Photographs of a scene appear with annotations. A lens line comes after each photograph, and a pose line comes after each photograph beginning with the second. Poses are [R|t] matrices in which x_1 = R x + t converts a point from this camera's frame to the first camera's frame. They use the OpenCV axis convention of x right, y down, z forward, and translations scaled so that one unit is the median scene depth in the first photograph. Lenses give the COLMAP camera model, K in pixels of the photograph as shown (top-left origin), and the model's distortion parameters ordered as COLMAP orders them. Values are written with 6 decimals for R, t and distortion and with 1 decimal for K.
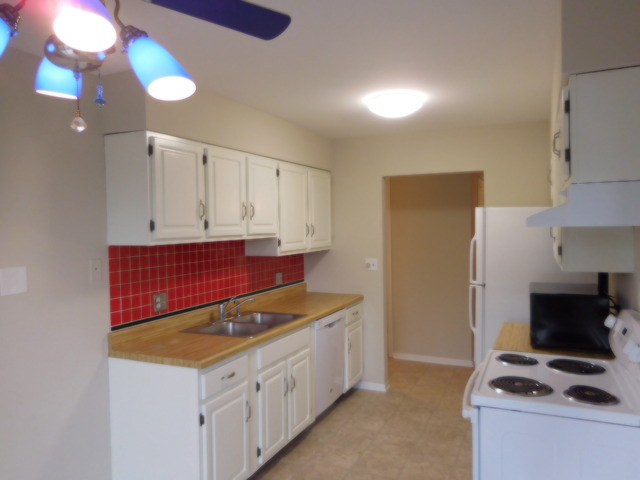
lens RADIAL K [[490.3, 0, 323.1], [0, 490.3, 238.2], [0, 0, 1]] dist [-0.007553, 0.010095]
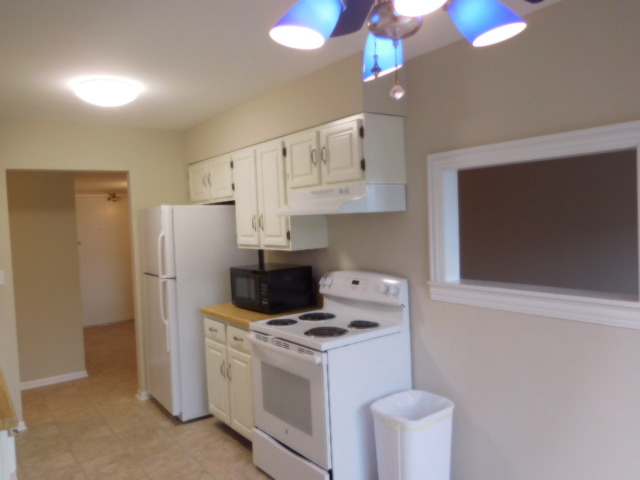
lens RADIAL K [[490.3, 0, 321.5], [0, 490.3, 239.6], [0, 0, 1]] dist [-0.007553, 0.010095]
pose [[0.489447, -0.045184, 0.870861, -0.435878], [0.060668, 0.998001, 0.017684, 0.012857], [-0.869920, 0.044178, 0.491210, 0.190453]]
